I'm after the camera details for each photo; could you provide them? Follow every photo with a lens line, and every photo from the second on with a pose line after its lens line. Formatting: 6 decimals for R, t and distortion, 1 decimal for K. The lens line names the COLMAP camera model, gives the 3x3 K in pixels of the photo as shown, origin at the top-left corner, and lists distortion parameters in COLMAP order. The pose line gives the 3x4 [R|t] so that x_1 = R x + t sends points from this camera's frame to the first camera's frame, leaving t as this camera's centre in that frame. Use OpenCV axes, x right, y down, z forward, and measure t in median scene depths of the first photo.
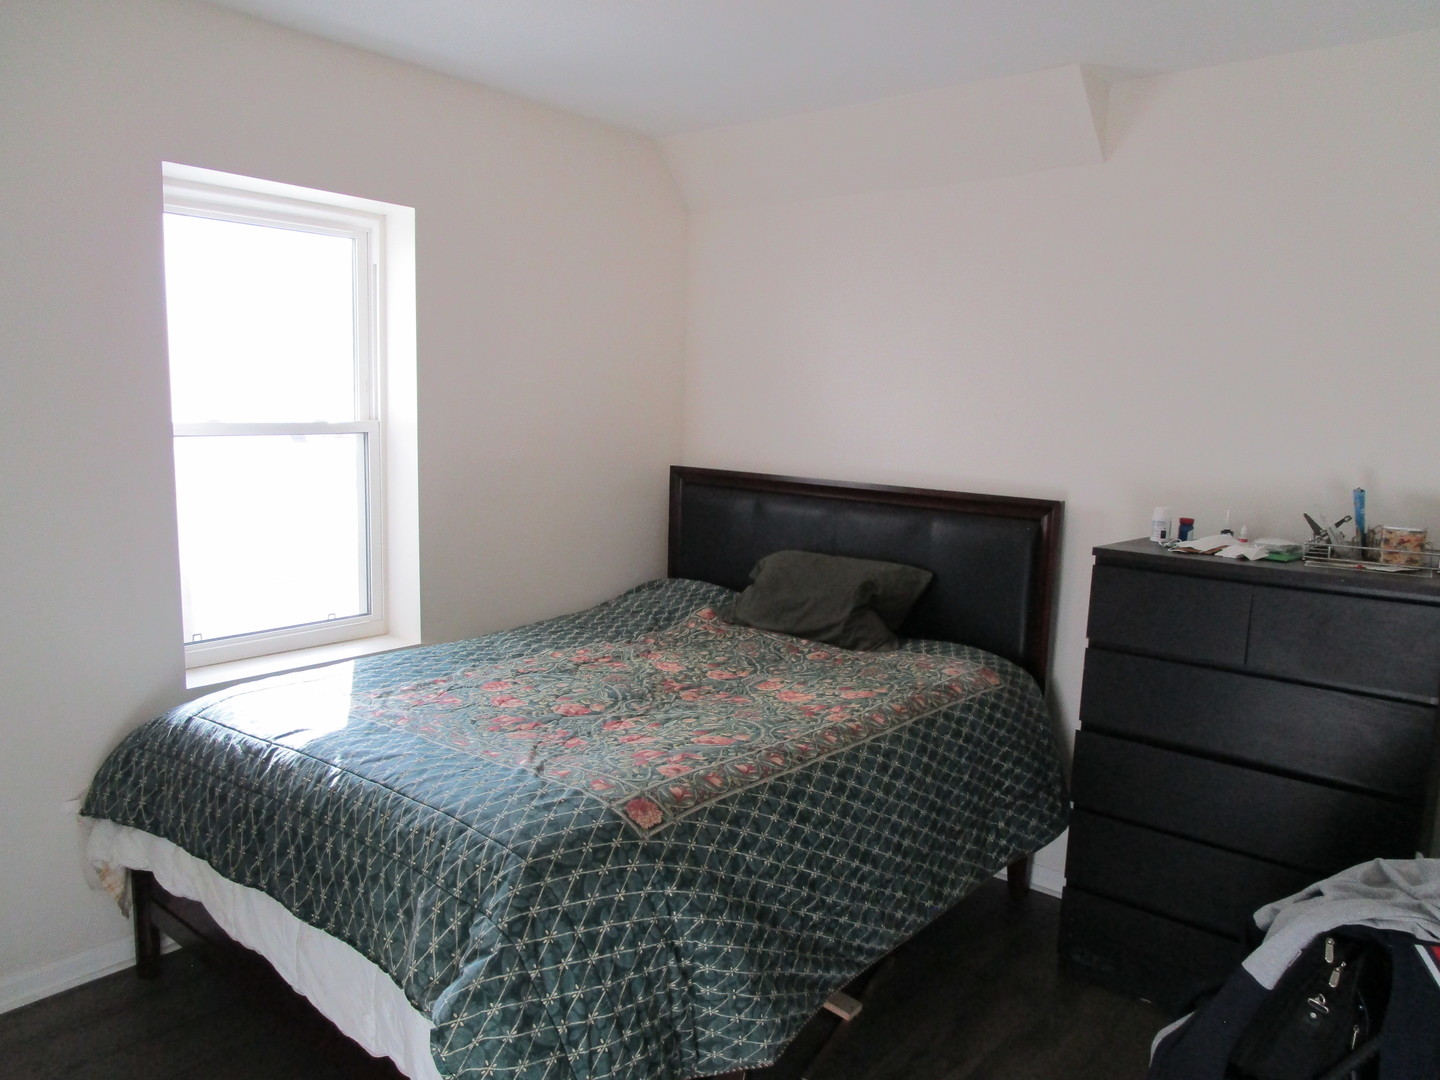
lens RADIAL K [[1041.9, 0, 715.8], [0, 1041.9, 537.8], [0, 0, 1]] dist [-0.000413, -0.004691]
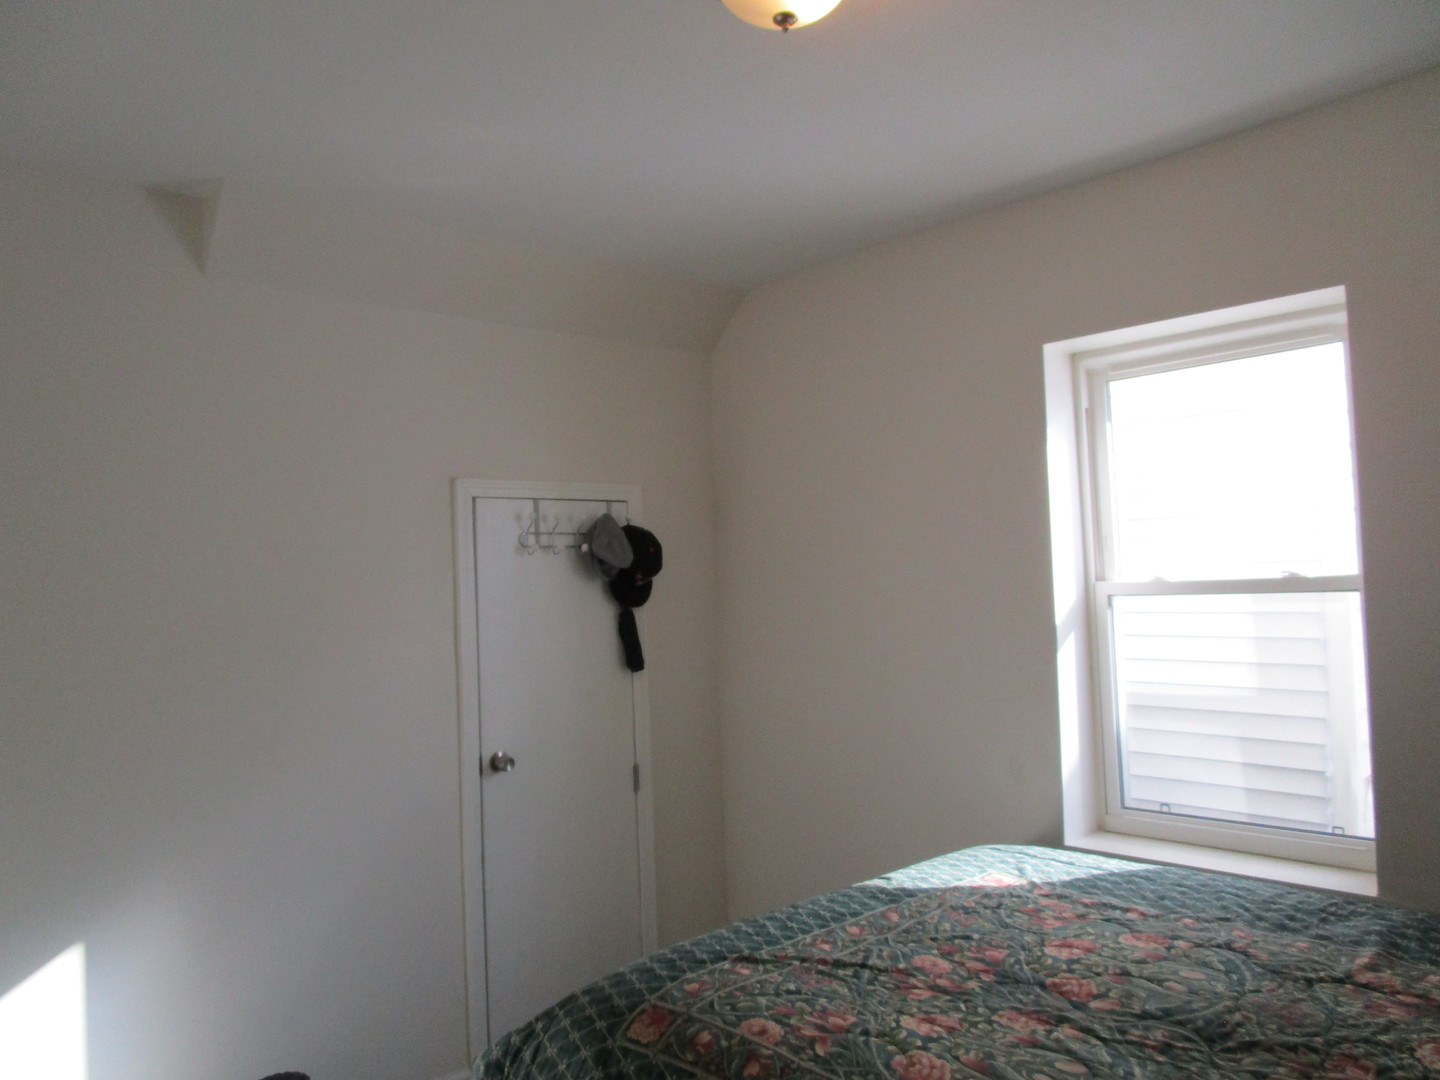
lens RADIAL K [[1041.9, 0, 715.4], [0, 1041.9, 542.2], [0, 0, 1]] dist [-0.000413, -0.004691]
pose [[-0.149868, -0.060439, -0.986857, 0.573600], [-0.086410, 0.995111, -0.047822, -0.071999], [0.984923, 0.078107, -0.154358, 0.822287]]
